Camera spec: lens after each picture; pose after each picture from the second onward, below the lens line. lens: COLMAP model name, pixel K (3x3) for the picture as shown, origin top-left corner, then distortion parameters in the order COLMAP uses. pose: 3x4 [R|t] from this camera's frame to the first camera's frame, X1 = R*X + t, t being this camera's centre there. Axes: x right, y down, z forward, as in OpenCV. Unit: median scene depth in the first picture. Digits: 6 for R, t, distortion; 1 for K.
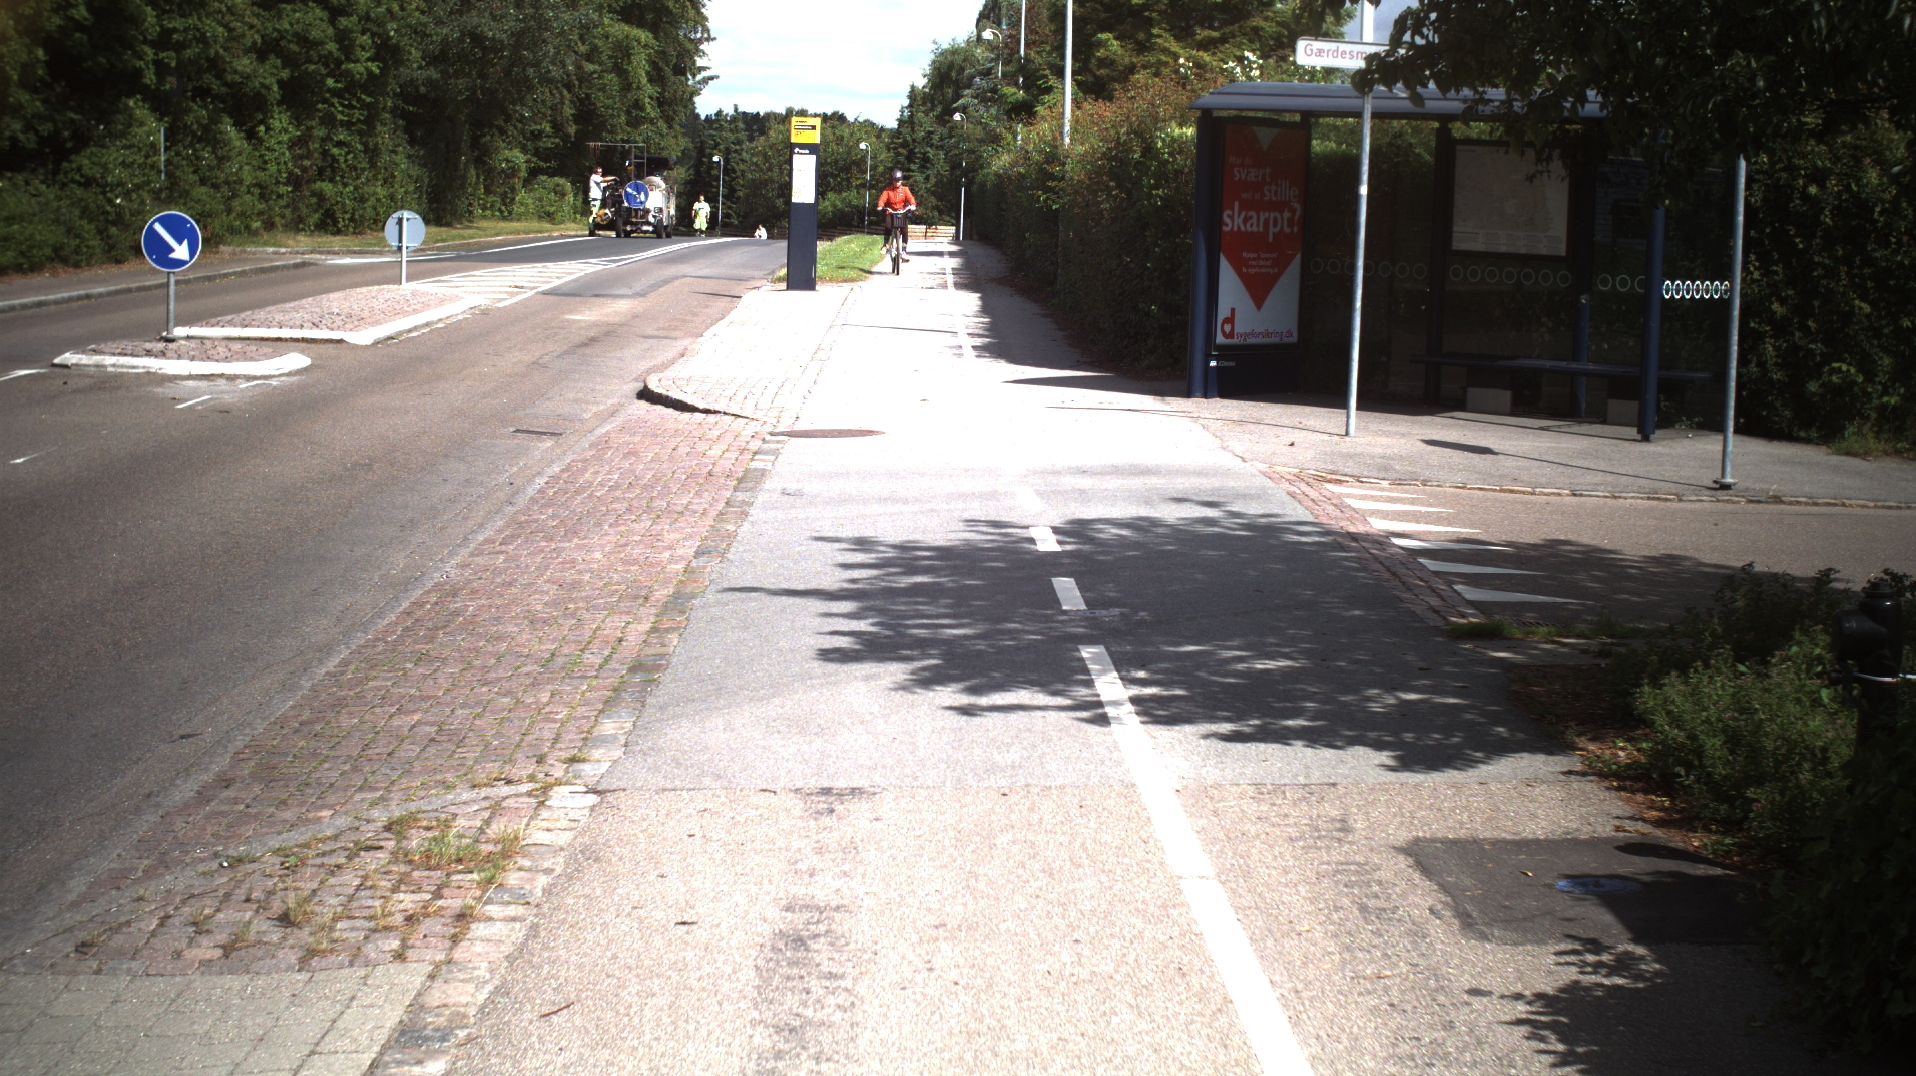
lens RADIAL K [[3501.3, 0, 958.0], [0, 3501.3, 538.0], [0, 0, 1]] dist [-0.299322, 0.332304]
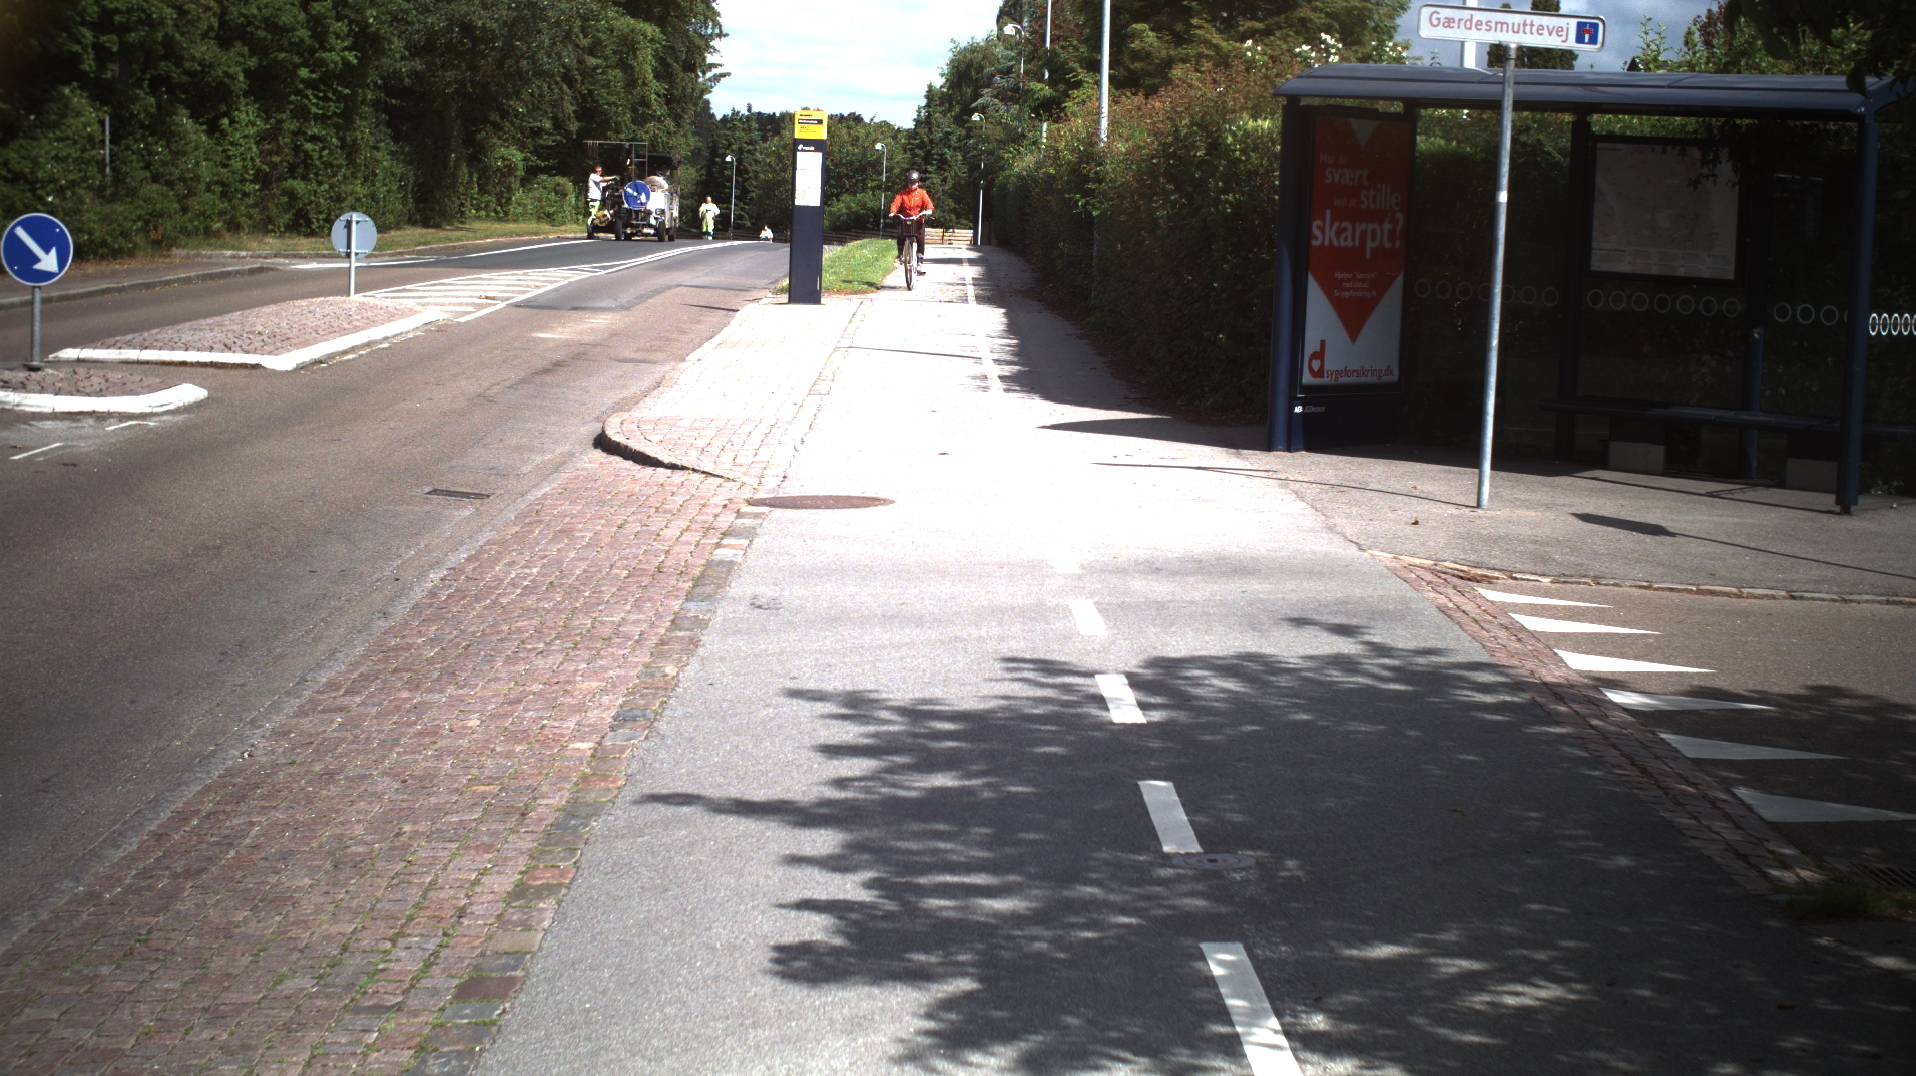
lens RADIAL K [[3501.3, 0, 958.0], [0, 3501.3, 538.0], [0, 0, 1]] dist [-0.299322, 0.332304]
pose [[0.999969, 0.006765, -0.004081, -0.001511], [-0.006768, 0.999977, -0.000687, -0.010004], [0.004076, 0.000715, 0.999991, 0.099940]]
